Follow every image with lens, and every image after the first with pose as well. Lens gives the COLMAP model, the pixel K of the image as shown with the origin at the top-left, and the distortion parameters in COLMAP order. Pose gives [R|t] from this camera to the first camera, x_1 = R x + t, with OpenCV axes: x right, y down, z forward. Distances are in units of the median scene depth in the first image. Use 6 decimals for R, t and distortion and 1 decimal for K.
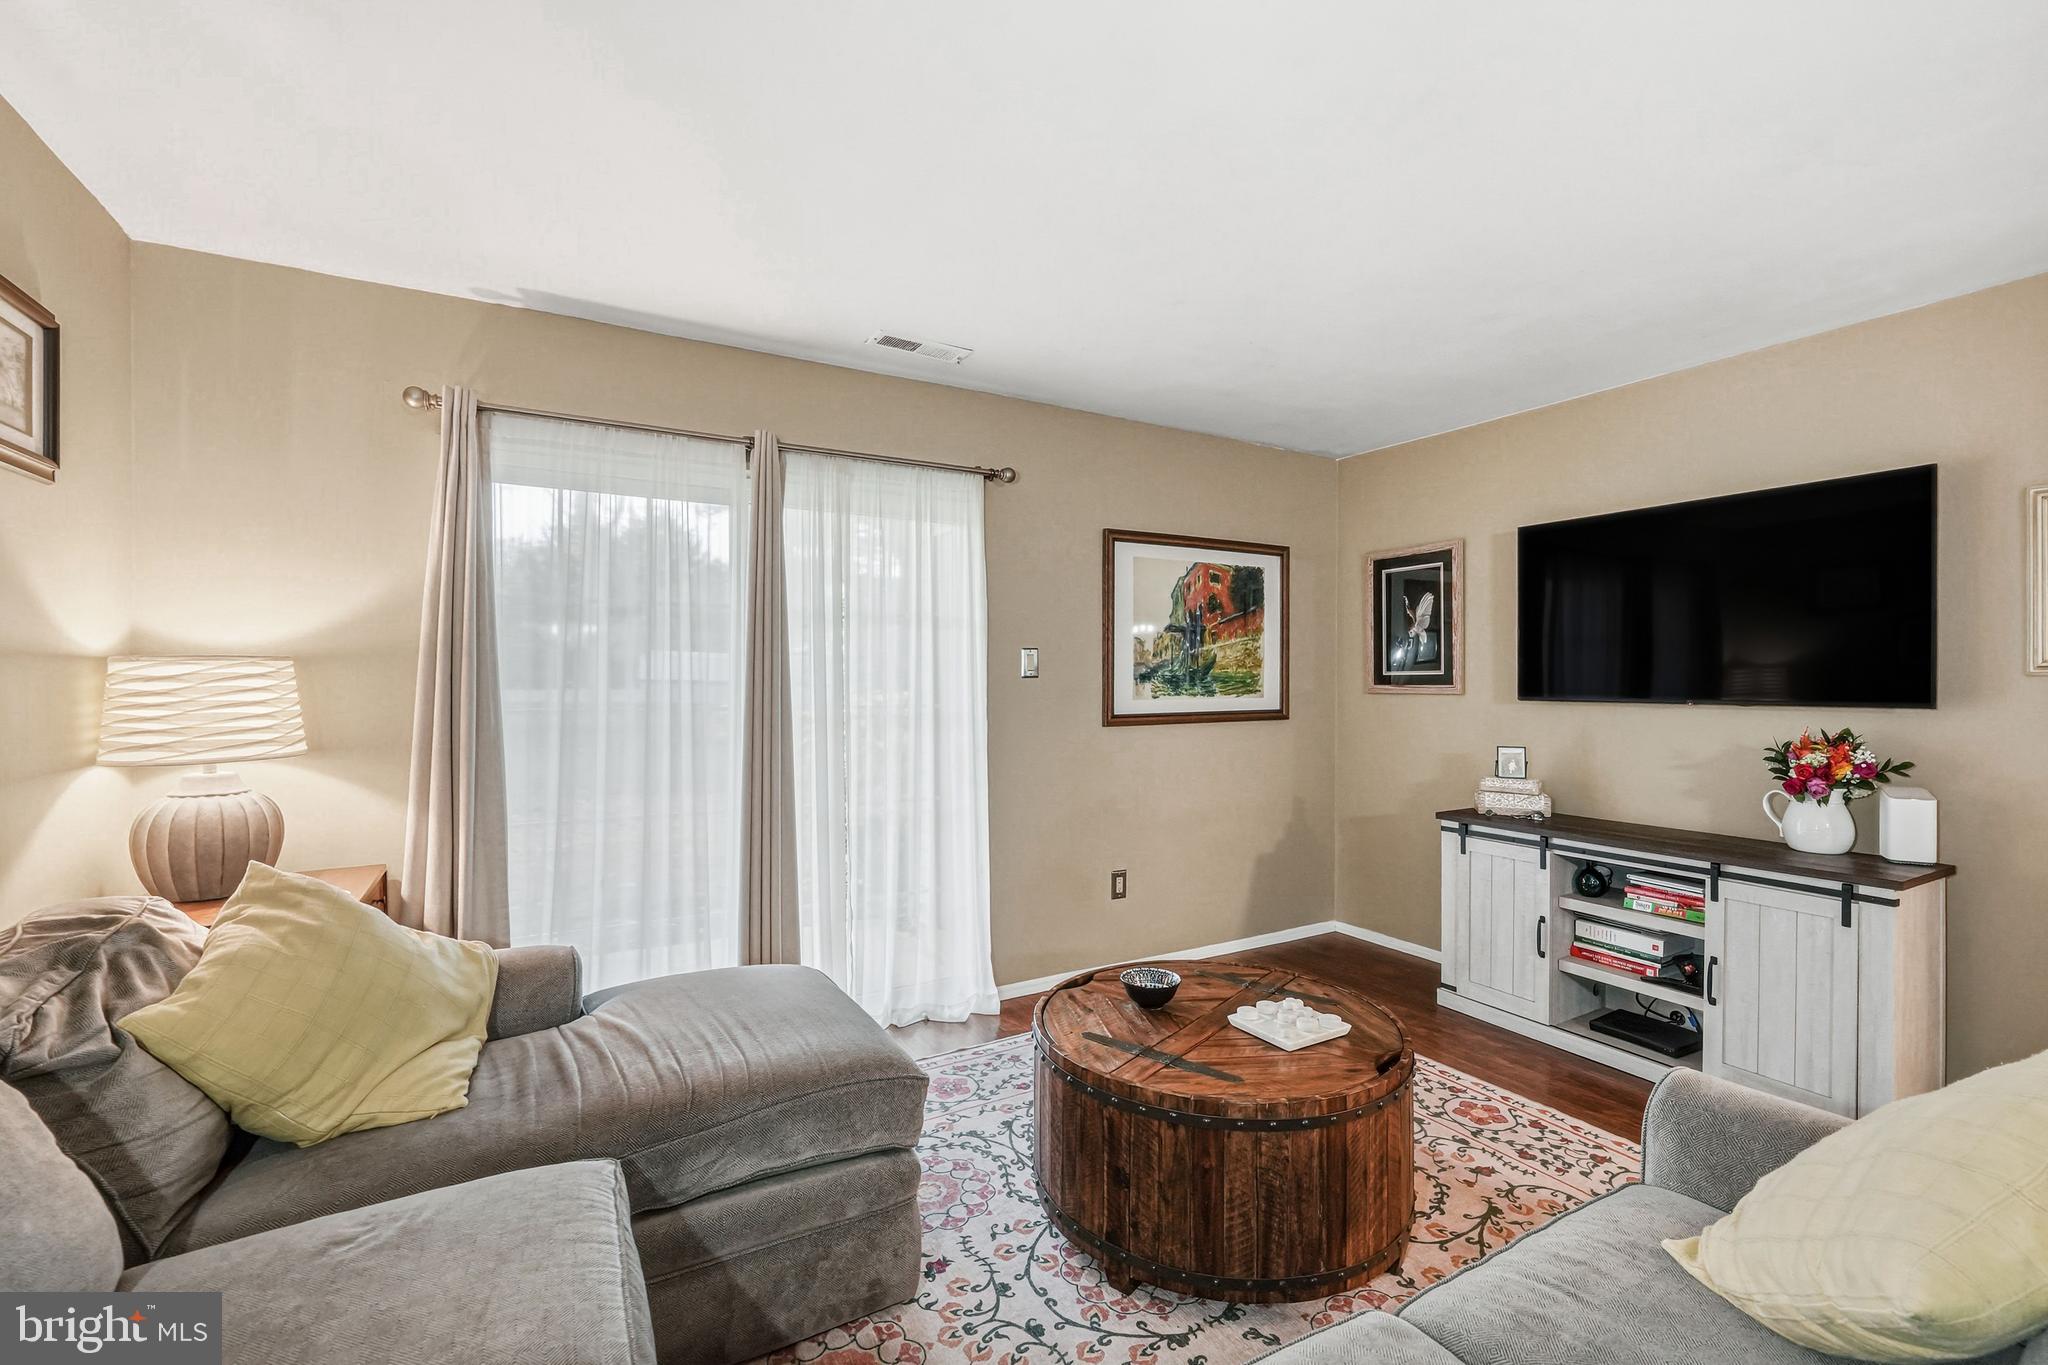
lens RADIAL K [[884.0, 0, 1020.9], [0, 884.0, 683.4], [0, 0, 1]] dist [-0.002828, -0.000404]
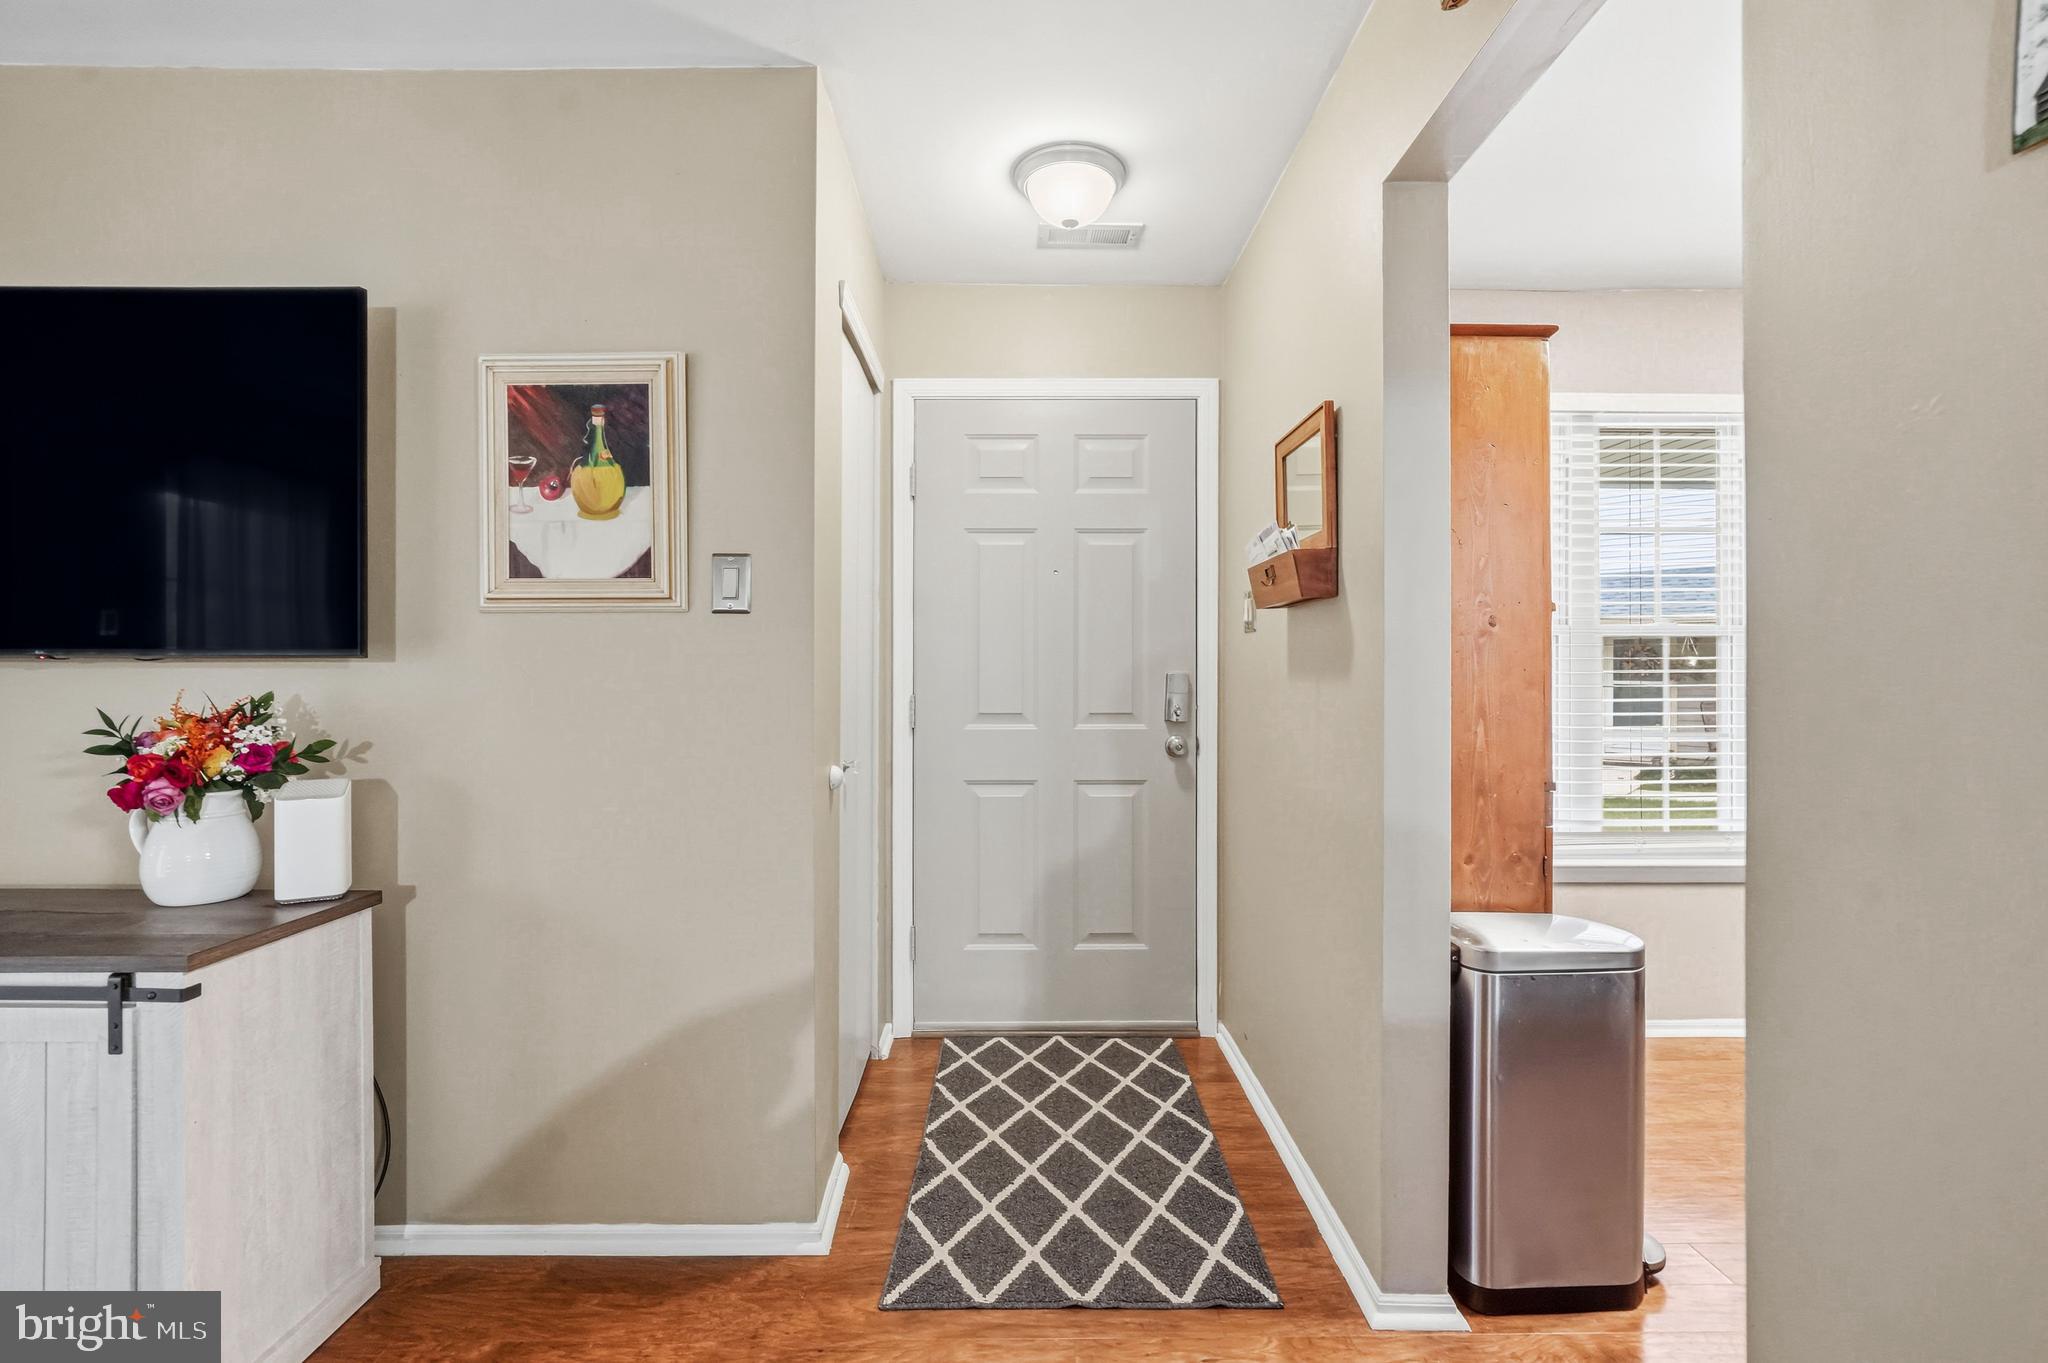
lens RADIAL K [[907.6, 0, 1028.4], [0, 907.6, 678.2], [0, 0, 1]] dist [-0.003161, -0.000410]
pose [[0.493017, -0.001357, 0.870018, 0.612107], [0.003133, 0.999995, -0.000216, 0.040642], [-0.870014, 0.002832, 0.493019, 0.202197]]
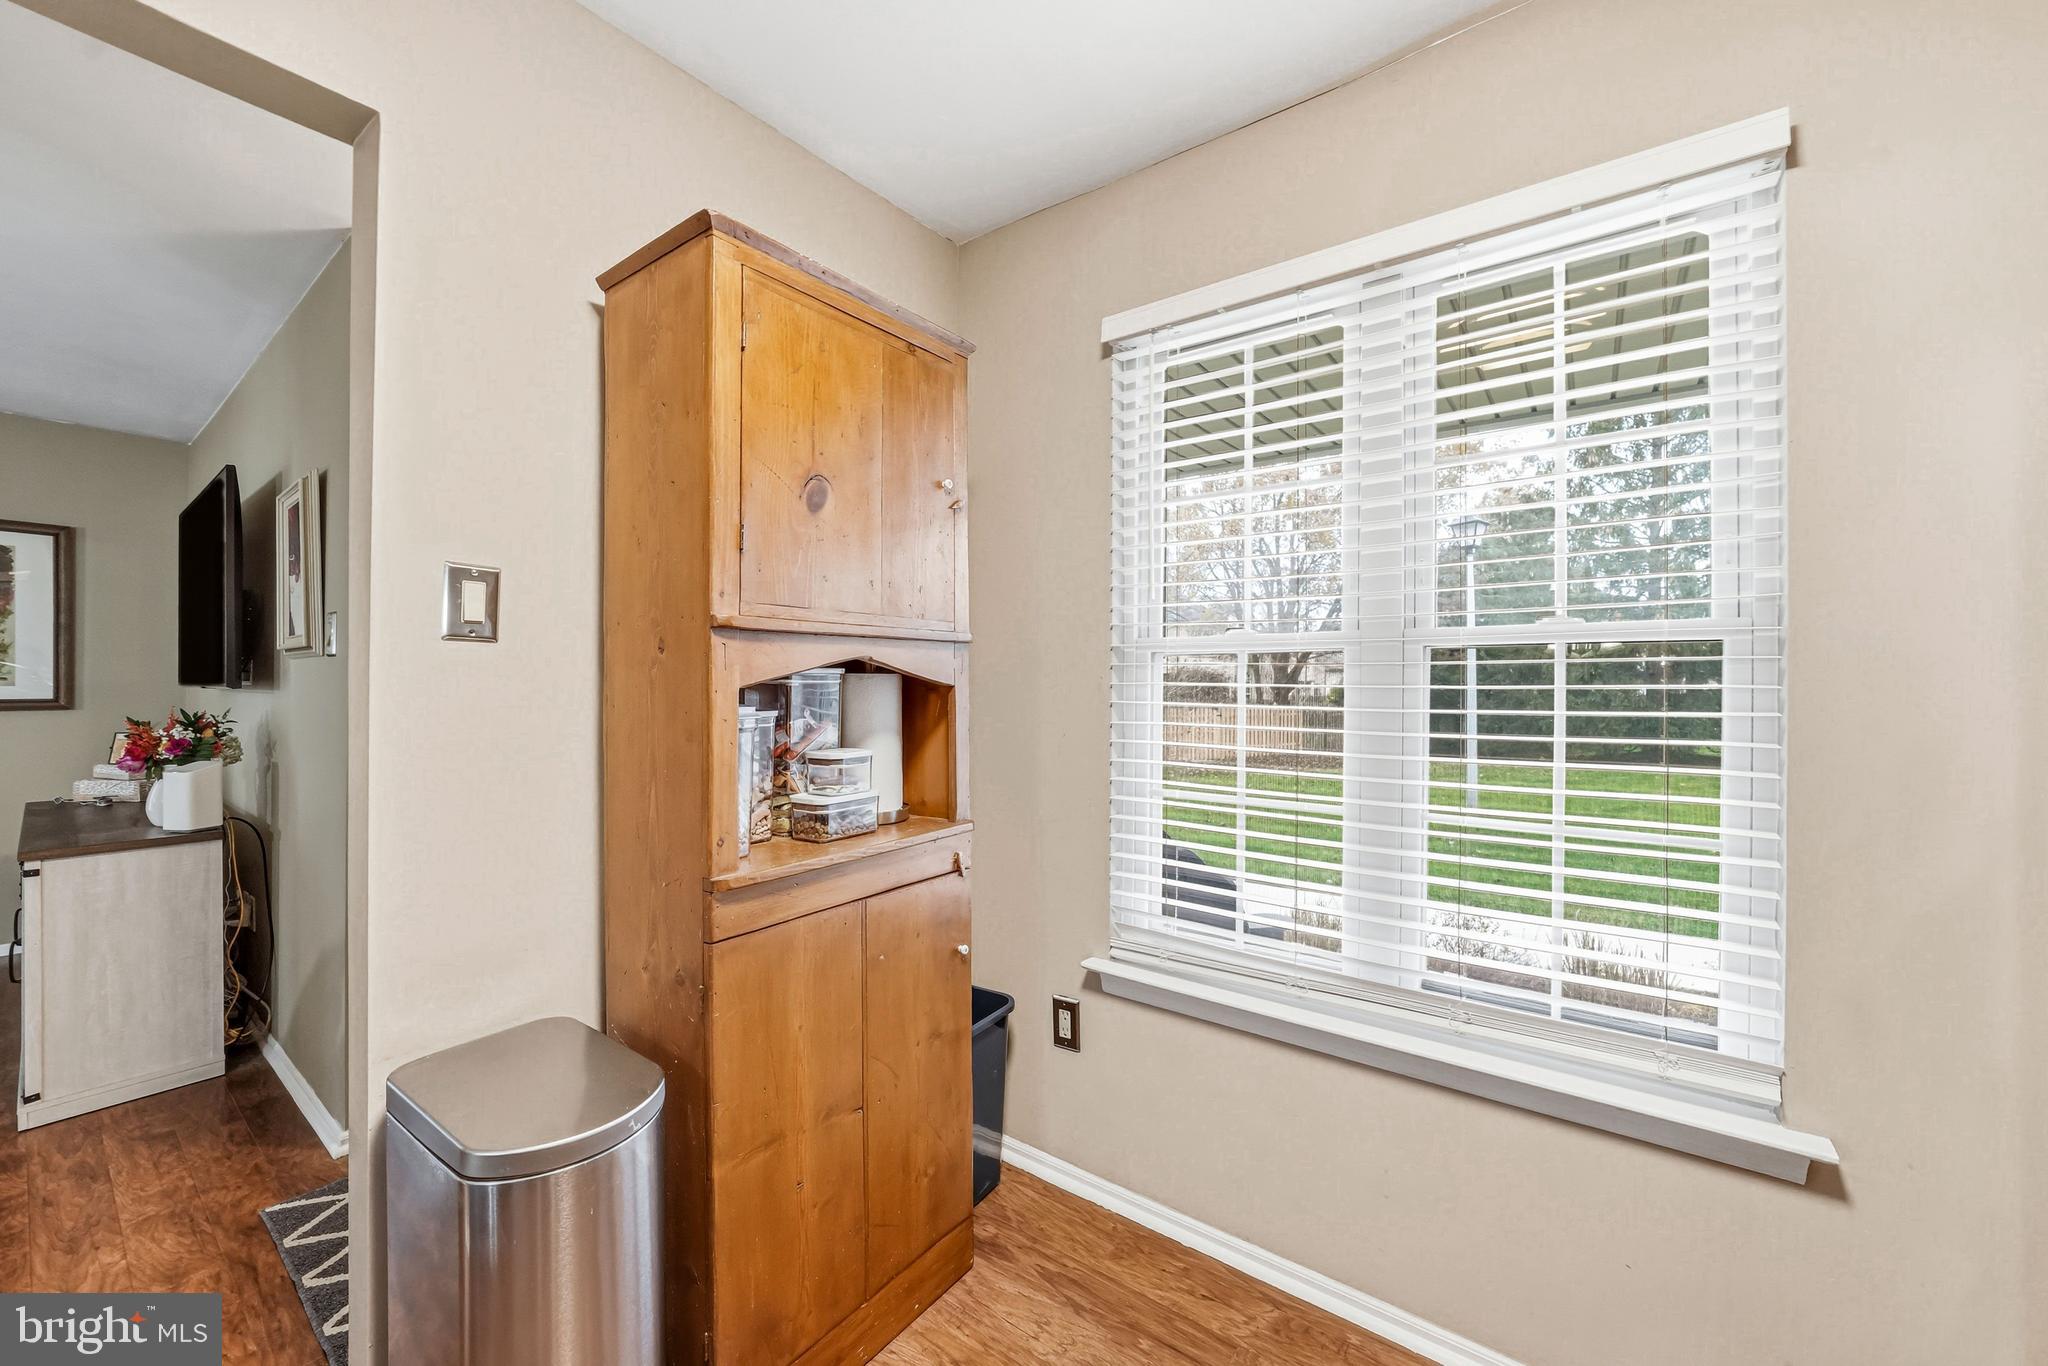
lens RADIAL K [[773.2, 0, 1024.0], [0, 773.2, 683.0], [0, 0, 1]] dist [-0.002497, -0.000319]
pose [[0.925342, 0.003194, 0.379120, 1.411349], [-0.002512, 0.999994, -0.002293, 0.019080], [-0.379126, 0.001169, 0.925345, -0.234402]]
